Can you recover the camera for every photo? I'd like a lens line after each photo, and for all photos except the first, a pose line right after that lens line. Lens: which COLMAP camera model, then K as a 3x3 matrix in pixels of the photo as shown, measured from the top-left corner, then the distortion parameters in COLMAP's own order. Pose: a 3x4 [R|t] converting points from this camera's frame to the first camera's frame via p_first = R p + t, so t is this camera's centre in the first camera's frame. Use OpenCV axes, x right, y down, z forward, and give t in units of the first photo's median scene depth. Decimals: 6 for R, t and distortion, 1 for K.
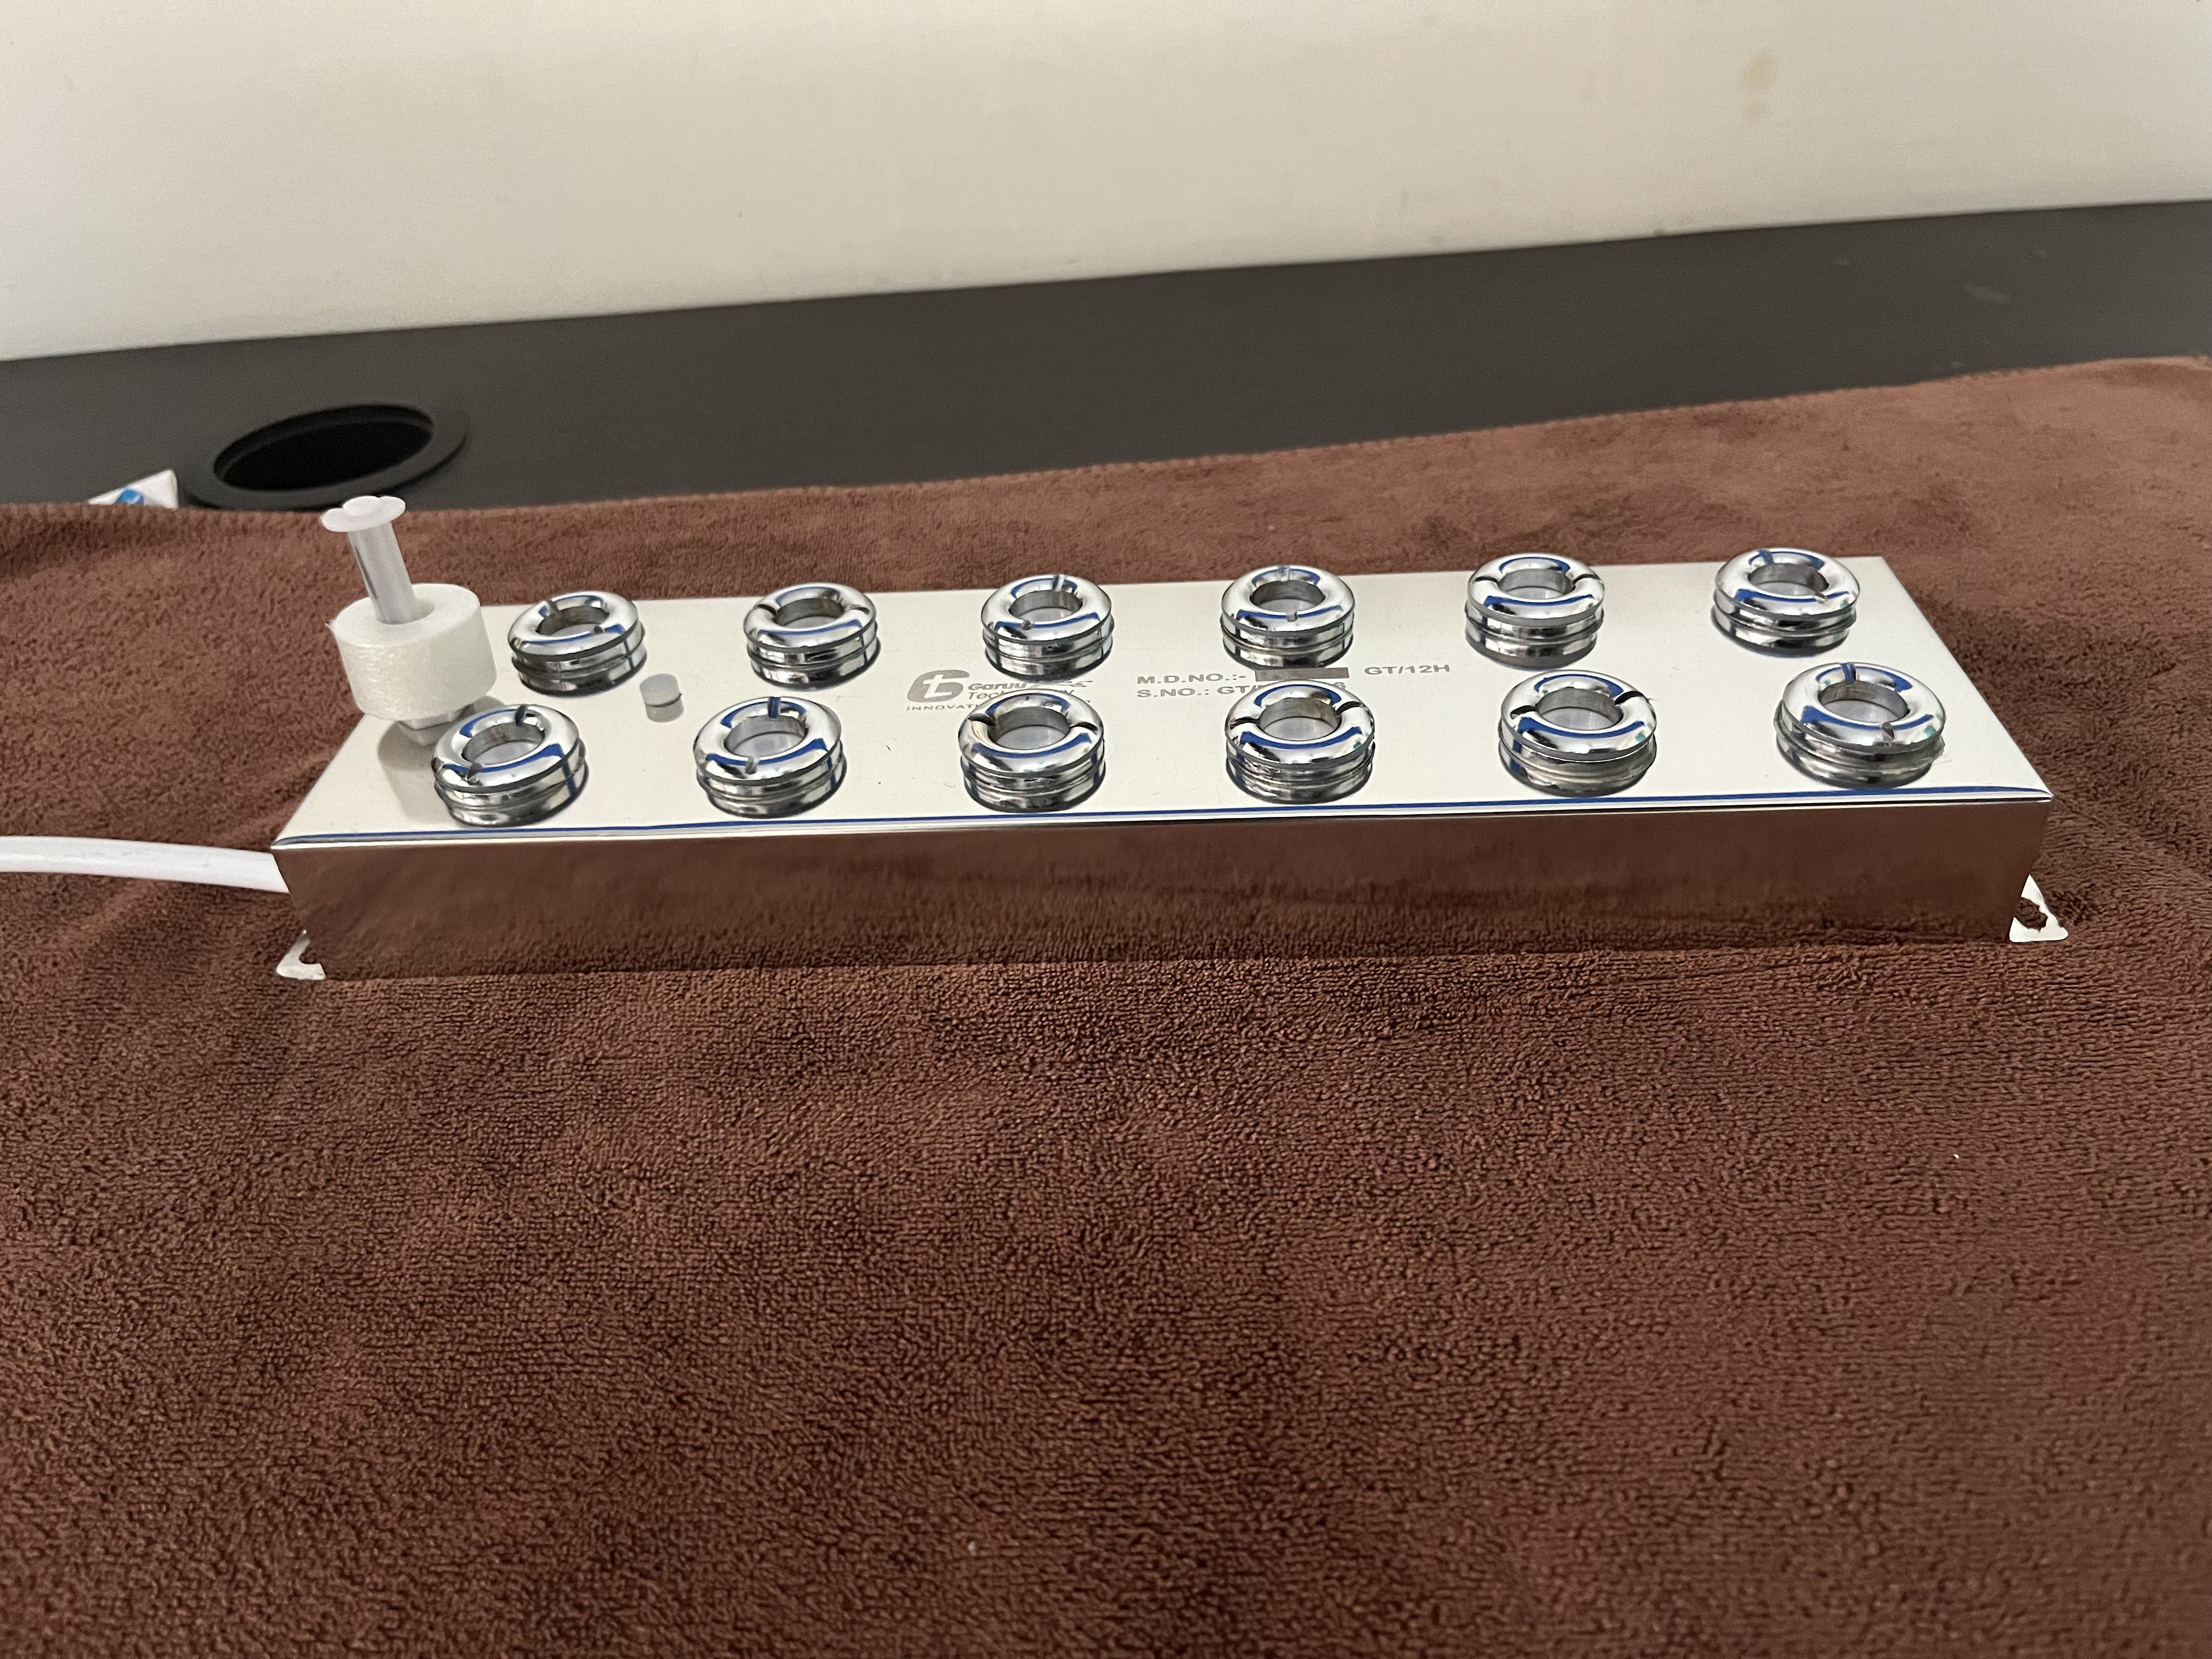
lens RADIAL K [[1663.9, 0, 1078.5], [0, 1663.9, 823.8], [0, 0, 1]] dist [0.021618, -0.043702]
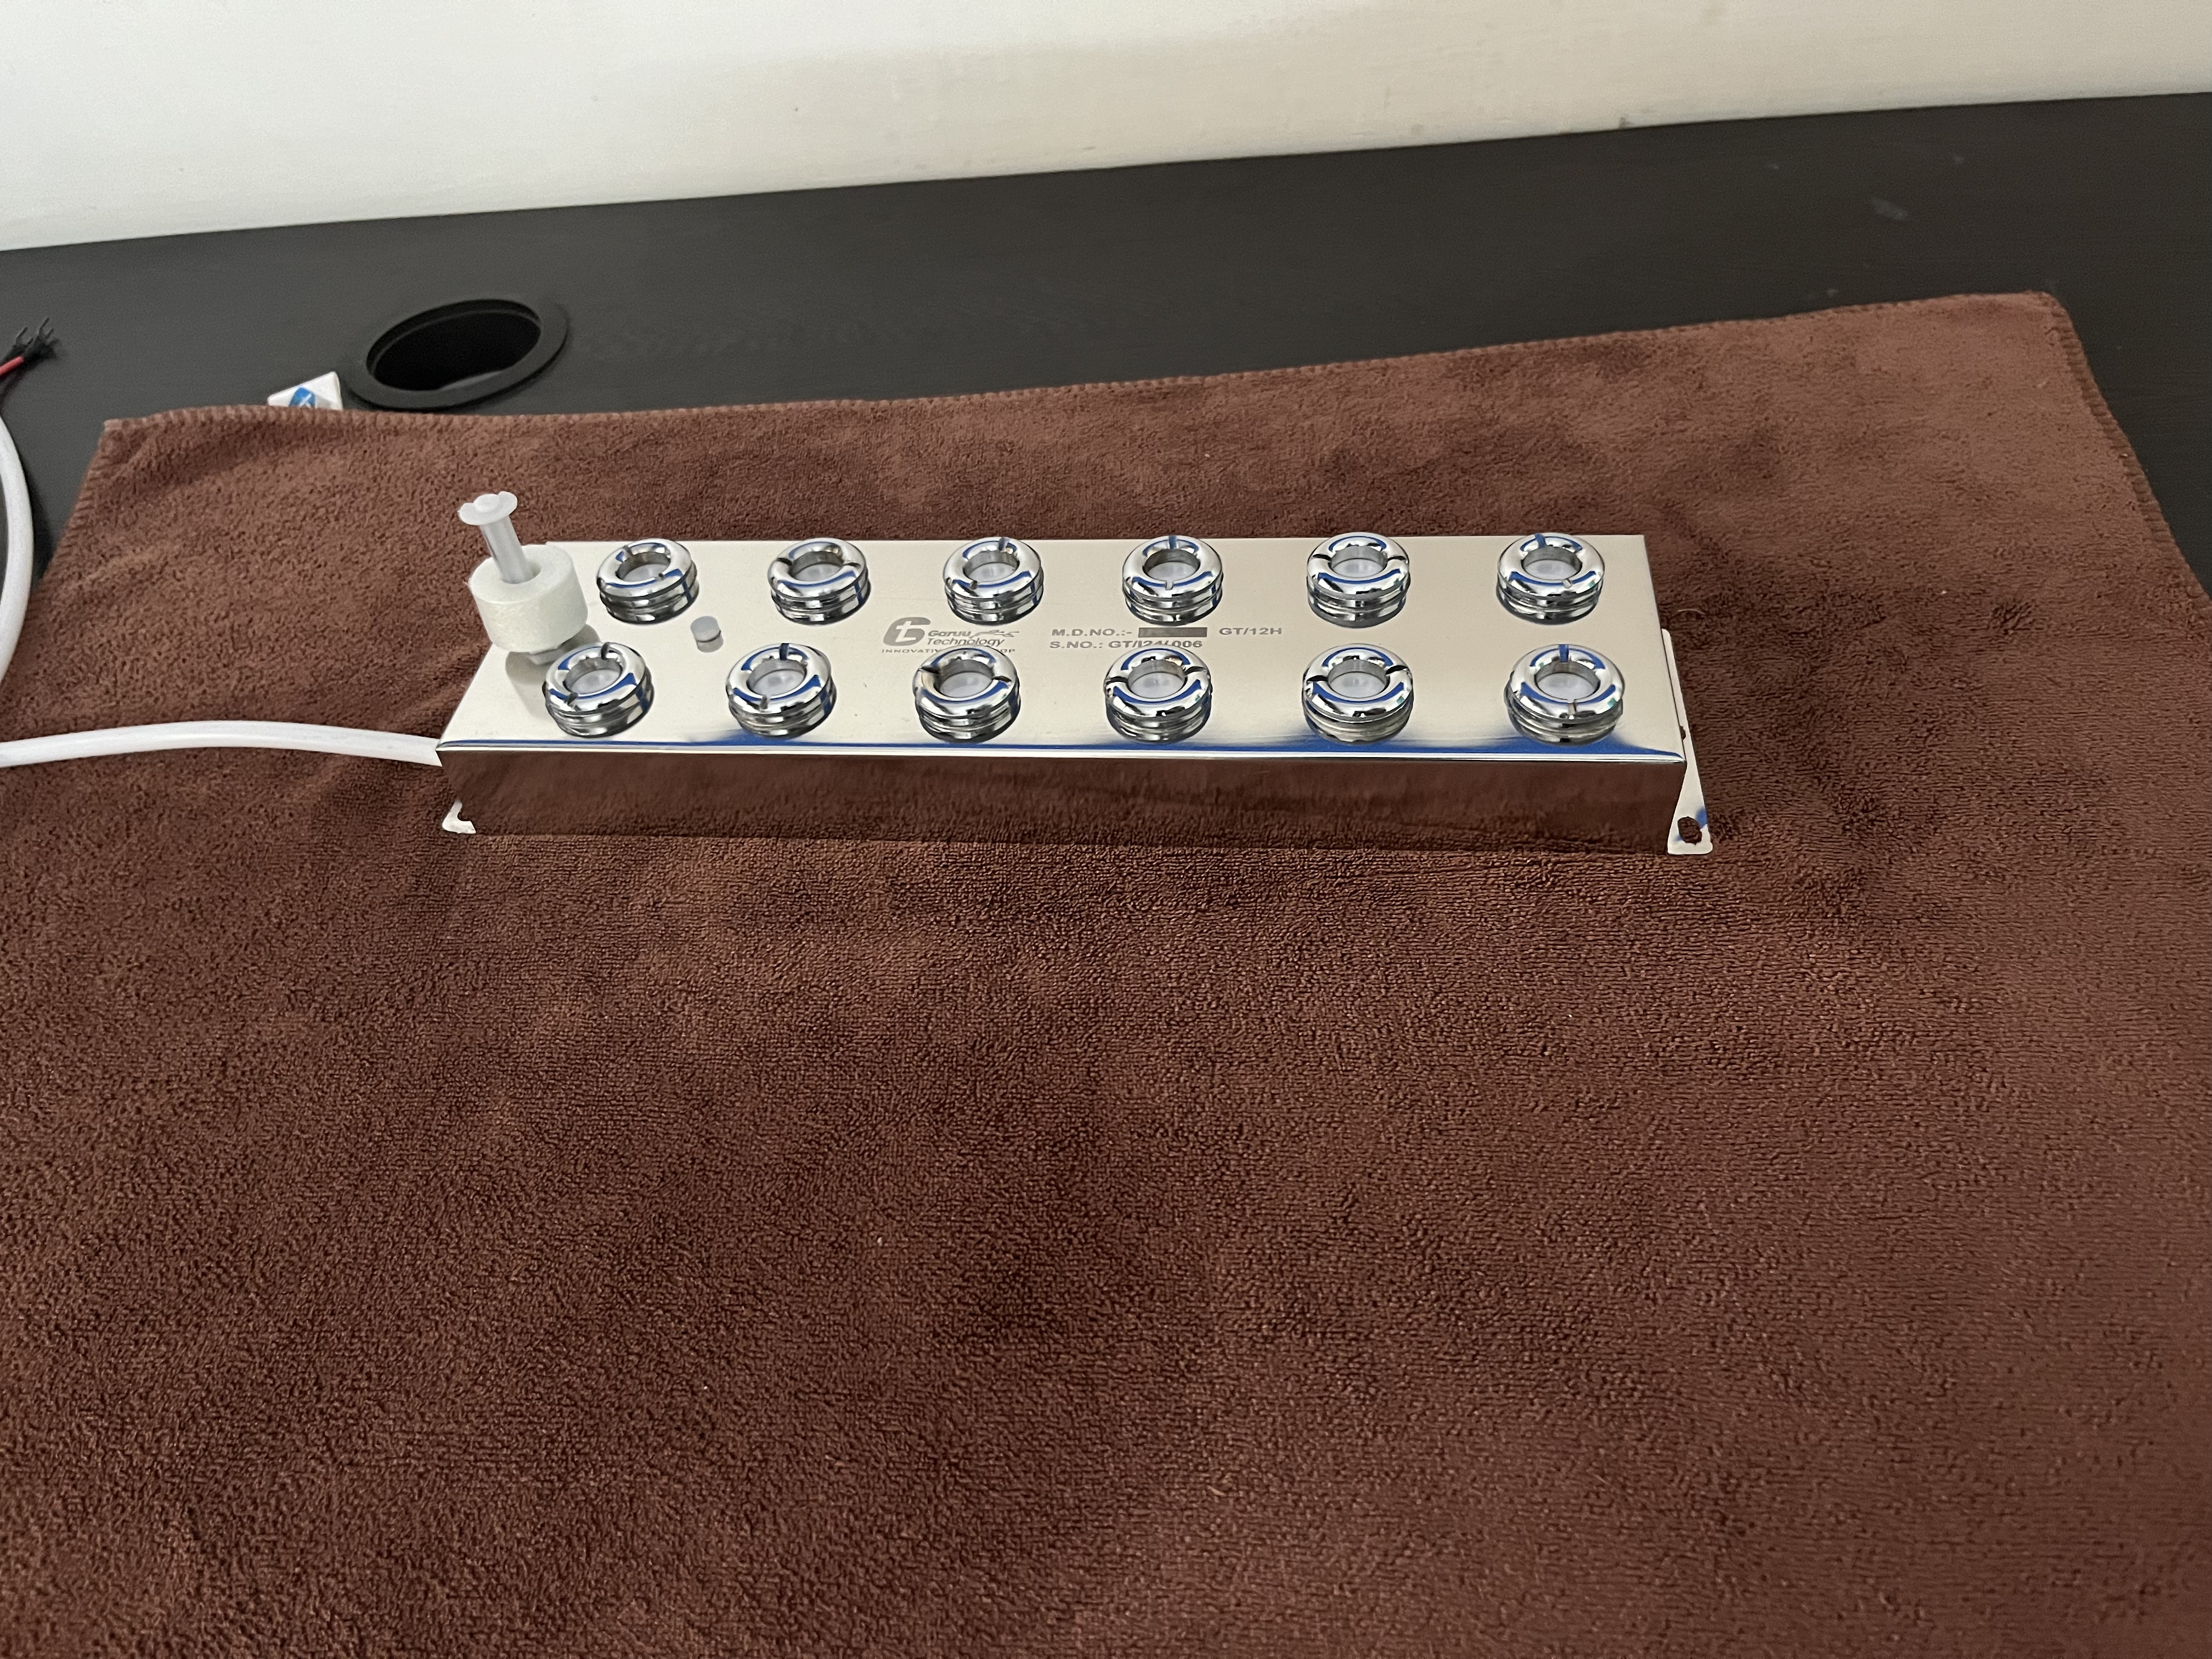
lens RADIAL K [[1663.9, 0, 1067.2], [0, 1663.9, 794.0], [0, 0, 1]] dist [0.021618, -0.043702]
pose [[0.996631, 0.026604, -0.077585, 0.167694], [-0.013737, 0.986713, 0.161890, -0.187993], [0.080862, -0.160279, 0.983754, -0.369487]]
